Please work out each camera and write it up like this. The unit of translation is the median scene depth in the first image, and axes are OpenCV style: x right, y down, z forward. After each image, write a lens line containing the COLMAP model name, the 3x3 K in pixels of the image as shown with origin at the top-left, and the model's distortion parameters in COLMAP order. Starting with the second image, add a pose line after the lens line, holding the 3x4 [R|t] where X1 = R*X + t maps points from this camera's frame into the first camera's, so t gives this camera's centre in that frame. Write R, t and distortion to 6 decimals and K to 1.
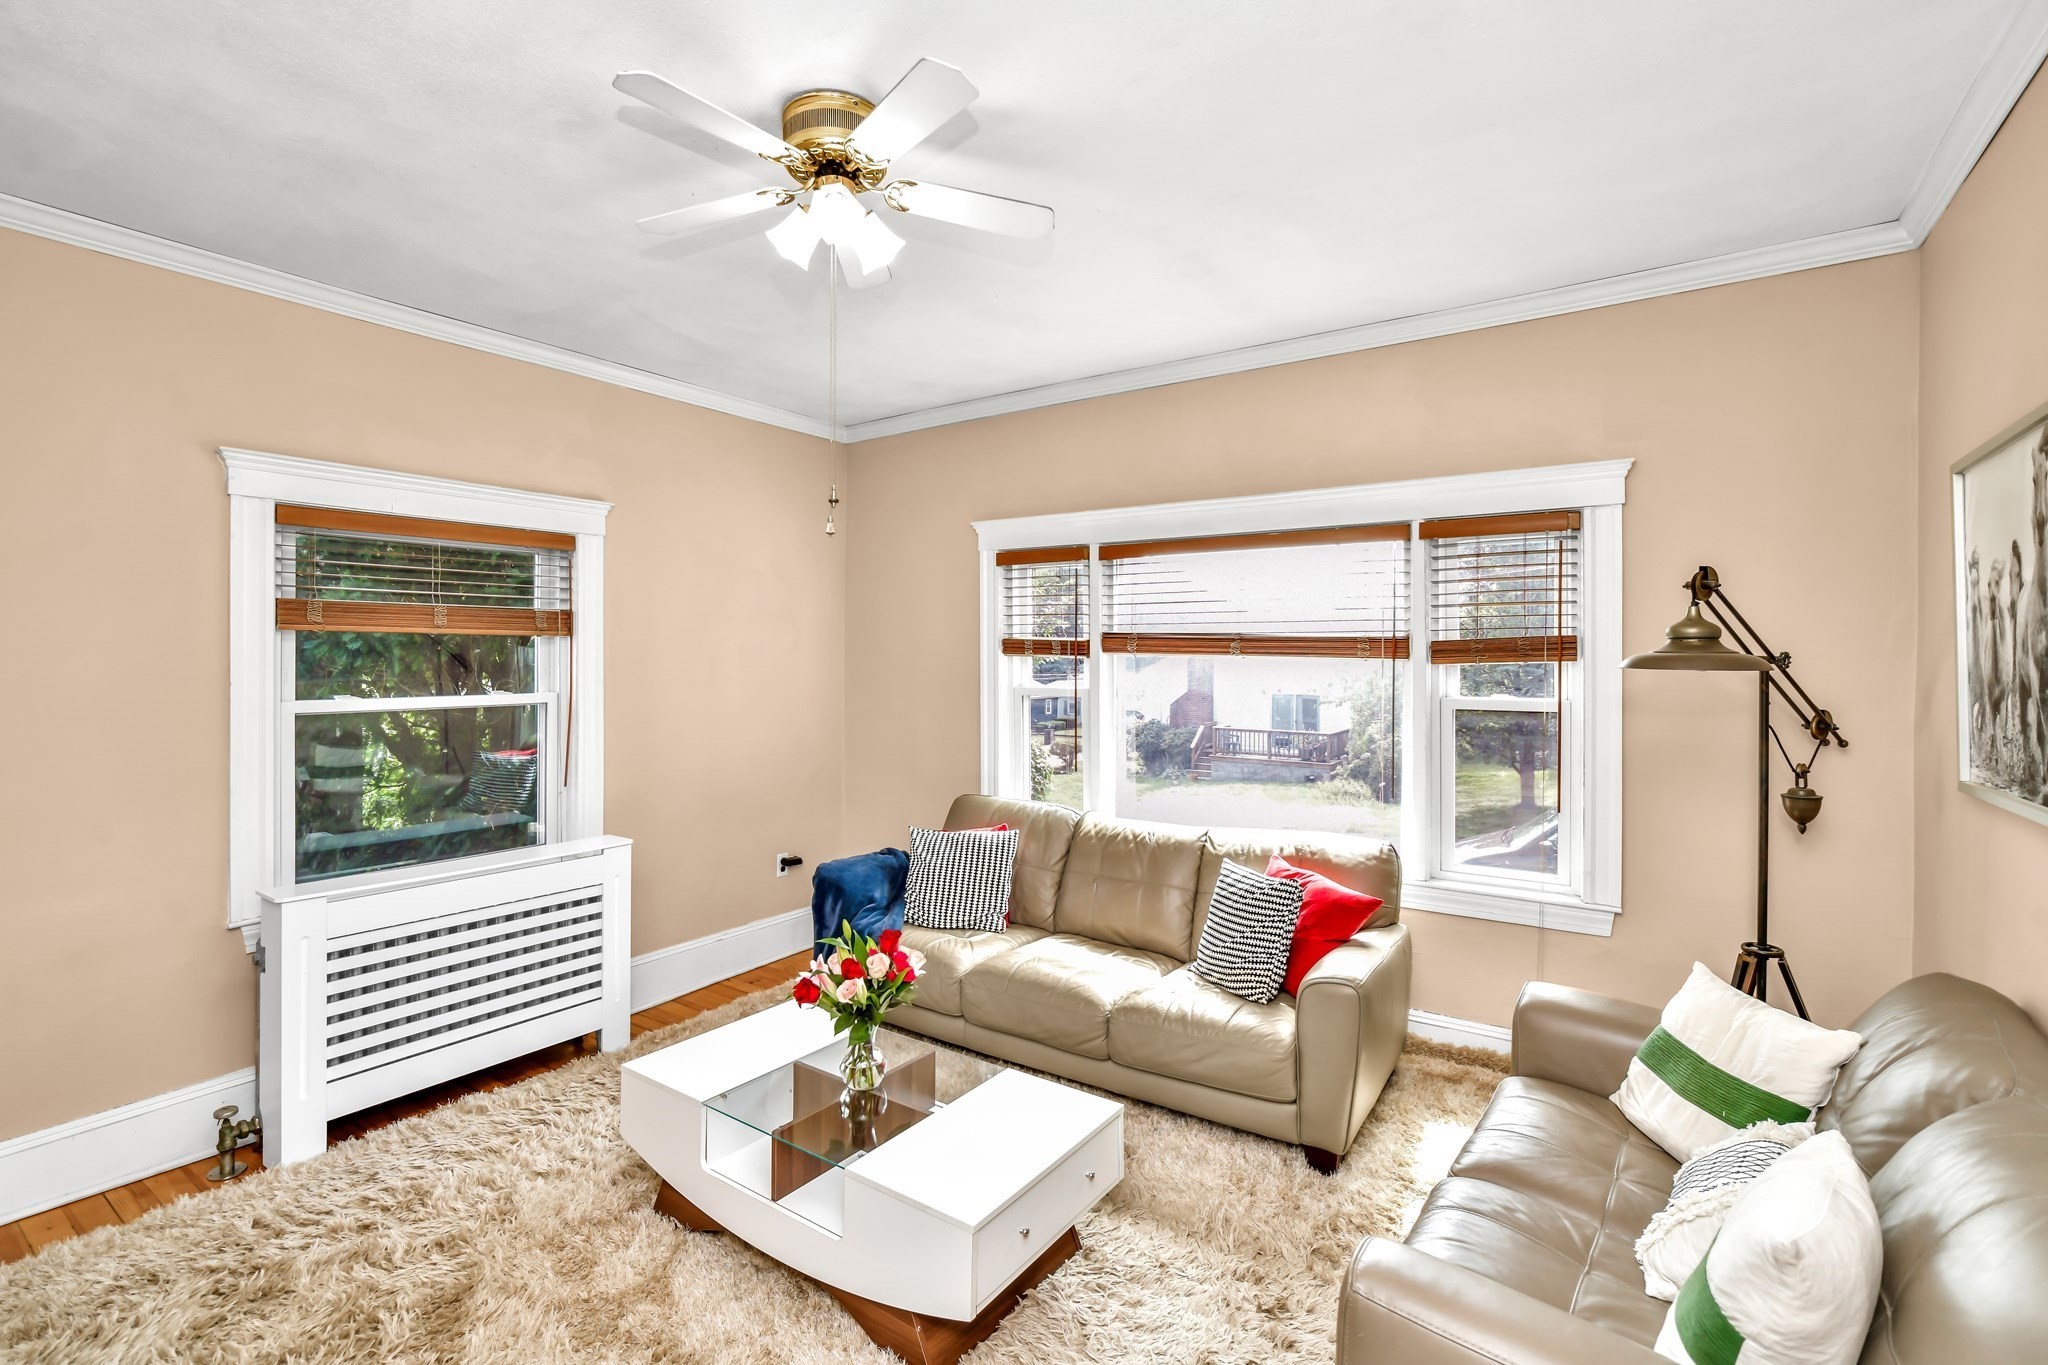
lens RADIAL K [[921.0, 0, 1020.4], [0, 921.0, 664.2], [0, 0, 1]] dist [-0.011598, 0.000147]
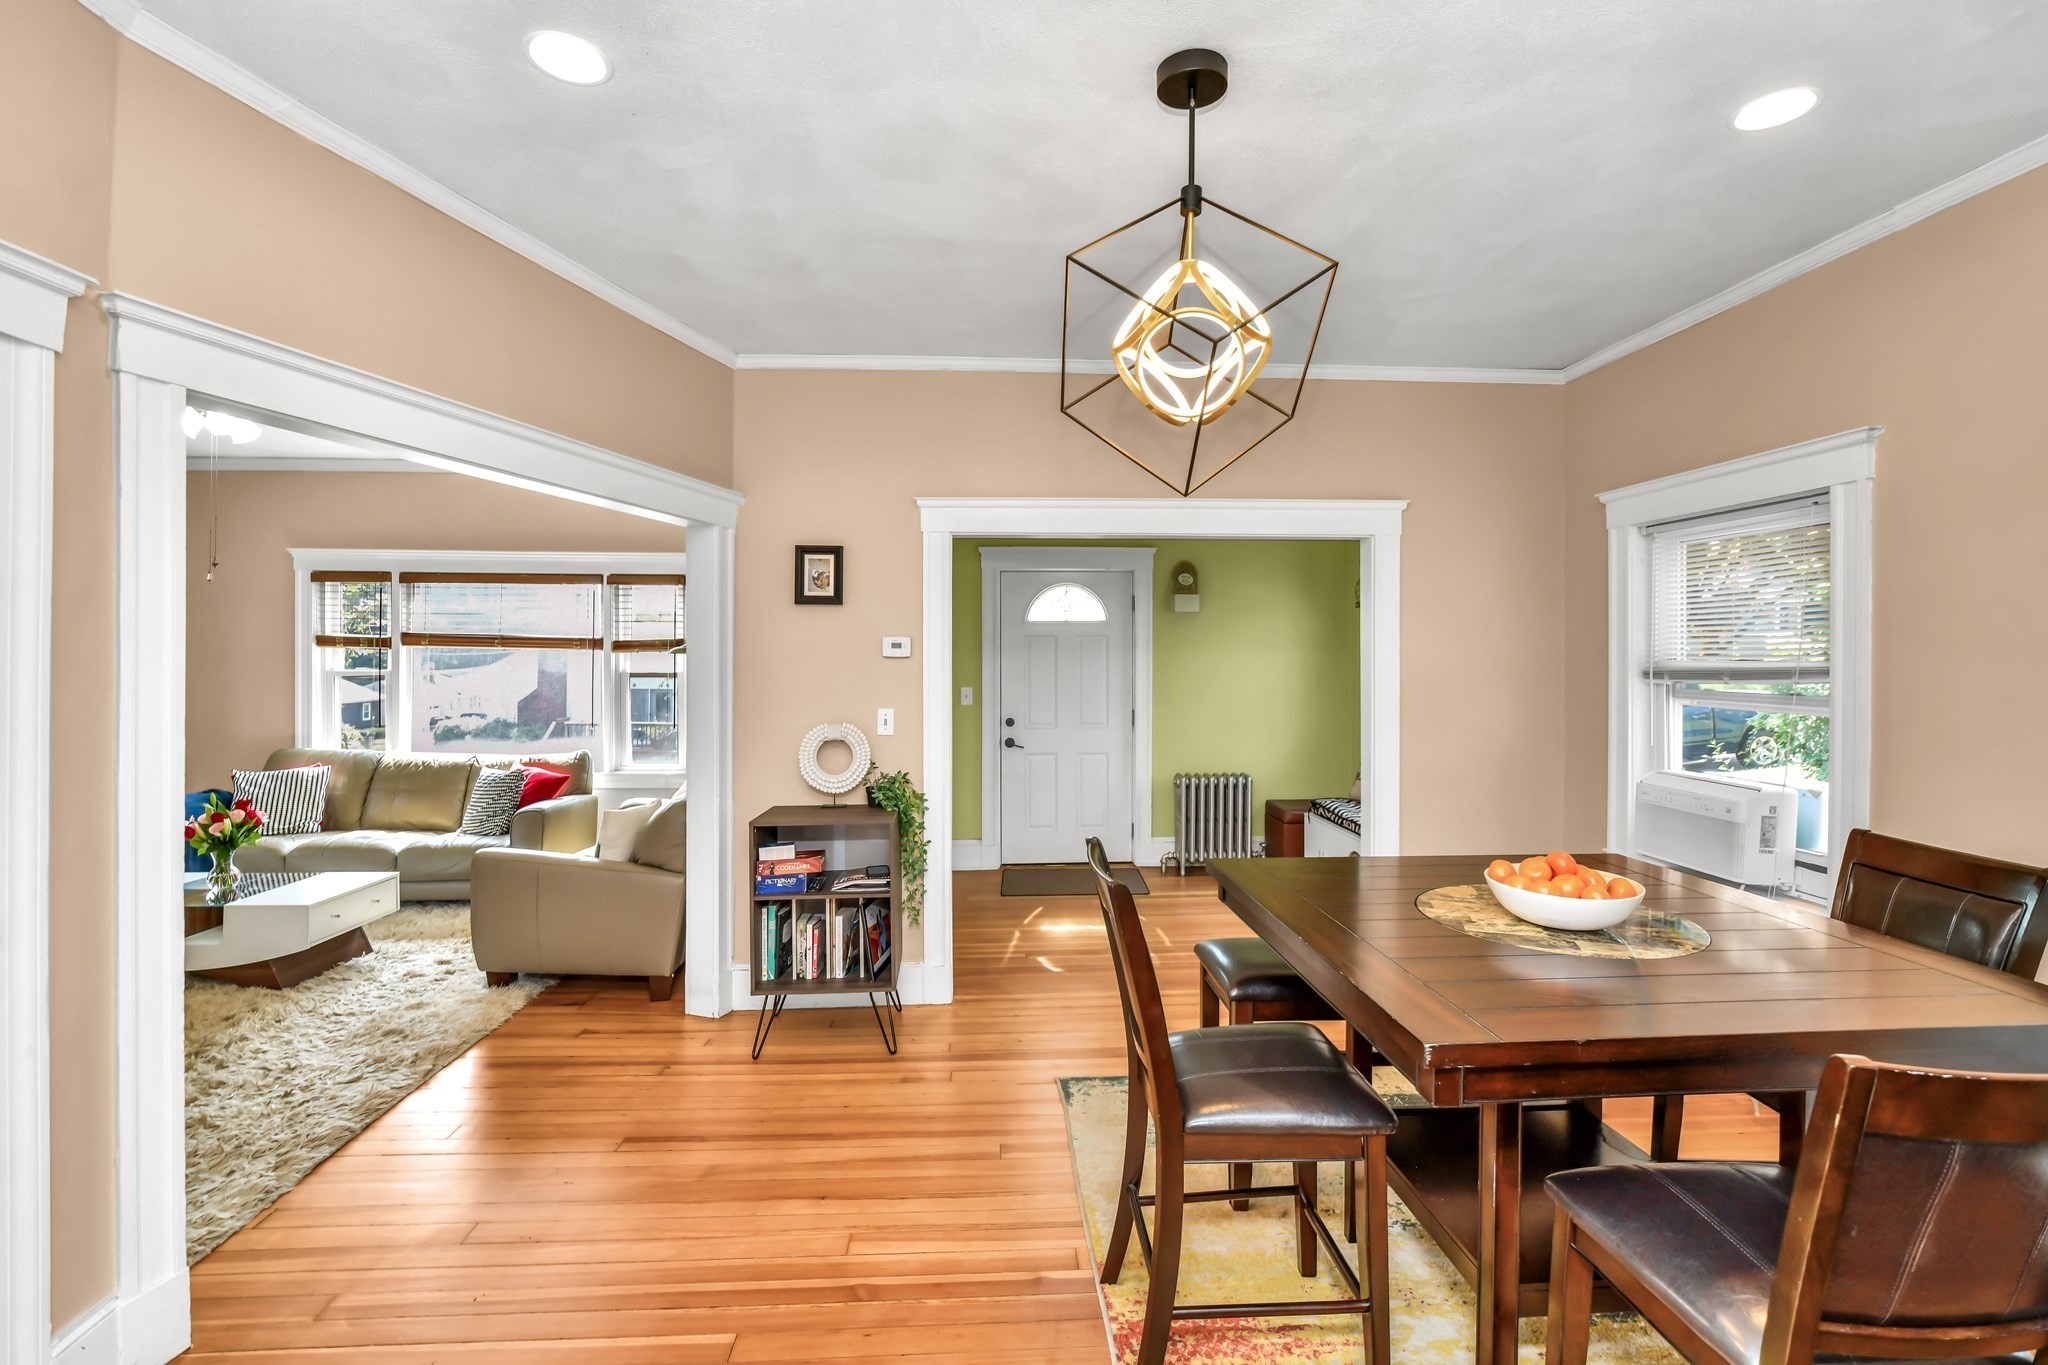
lens RADIAL K [[921.0, 0, 1033.9], [0, 921.0, 654.1], [0, 0, 1]] dist [-0.011598, 0.000147]
pose [[0.790839, 0.003692, 0.612013, -0.007829], [0.002007, 0.999961, -0.008626, 0.015414], [-0.612021, 0.008050, 0.790800, -0.787180]]
